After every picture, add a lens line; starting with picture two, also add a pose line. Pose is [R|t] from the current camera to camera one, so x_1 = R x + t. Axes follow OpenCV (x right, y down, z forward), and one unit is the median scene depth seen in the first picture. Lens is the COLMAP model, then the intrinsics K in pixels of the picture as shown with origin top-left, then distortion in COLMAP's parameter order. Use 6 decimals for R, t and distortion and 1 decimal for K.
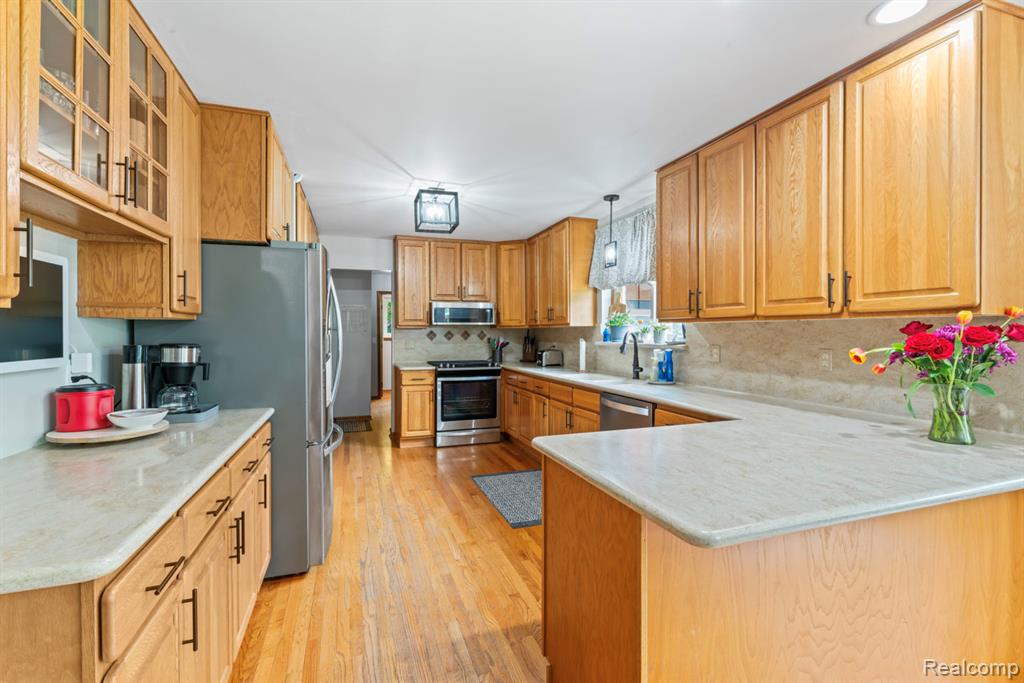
lens RADIAL K [[457.3, 0, 509.9], [0, 457.3, 334.6], [0, 0, 1]] dist [0.000231, 0.000034]
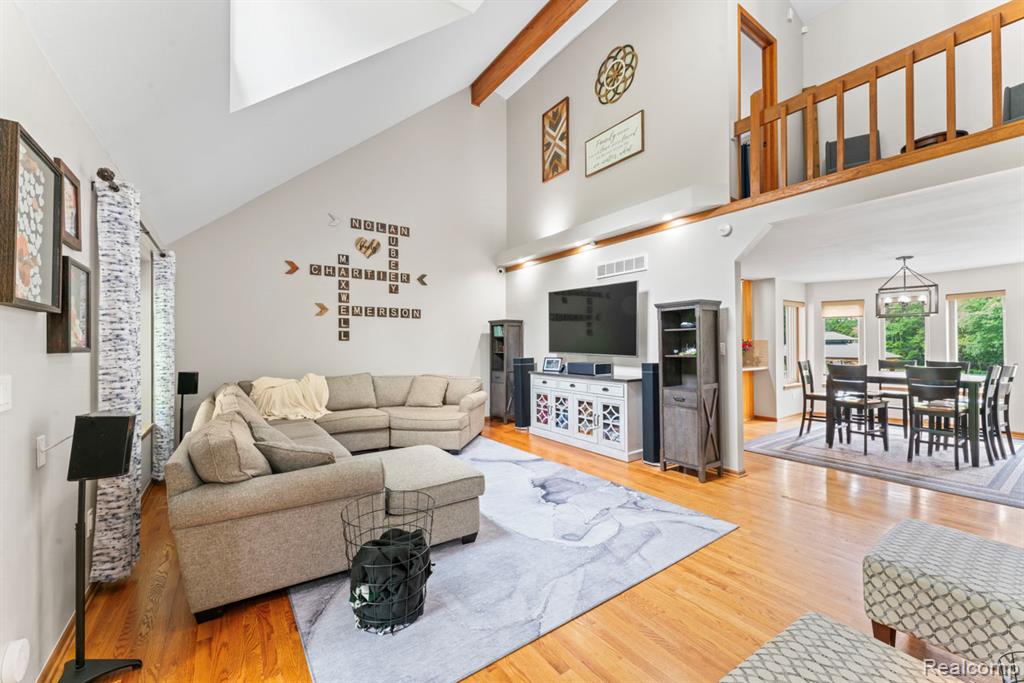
lens RADIAL K [[405.0, 0, 512.0], [0, 405.0, 341.5], [0, 0, 1]] dist [-0.000262, 0.000031]
pose [[0.963036, 0.002138, 0.269364, -1.153907], [0.002344, 0.999864, -0.016315, 0.010907], [-0.269362, 0.016343, 0.962900, -1.145207]]
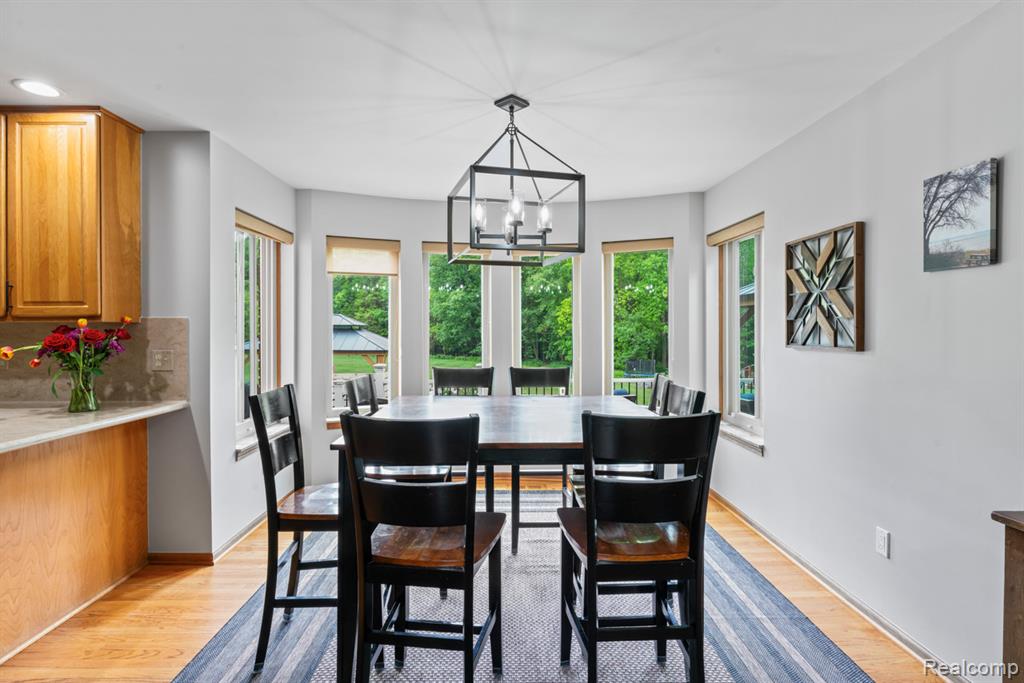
lens RADIAL K [[526.8, 0, 510.8], [0, 526.8, 332.8], [0, 0, 1]] dist [-0.002355, -0.000038]
pose [[0.303367, -0.000565, 0.952874, -0.080768], [0.007630, 0.999969, -0.001836, 0.002664], [-0.952843, 0.007827, 0.303362, -0.337381]]
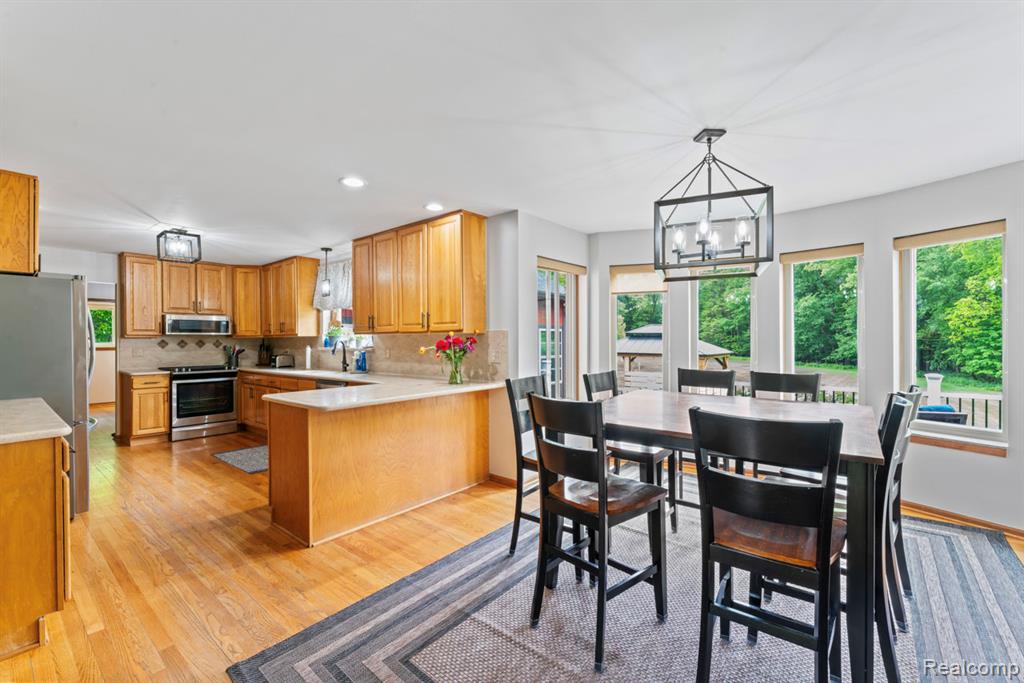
lens RADIAL K [[435.2, 0, 509.1], [0, 435.2, 342.1], [0, 0, 1]] dist [-0.001342, -0.000189]
pose [[0.853164, -0.004437, 0.521624, -0.008966], [0.005877, 0.999982, -0.001106, 0.004948], [-0.521610, 0.004009, 0.853175, -0.531132]]
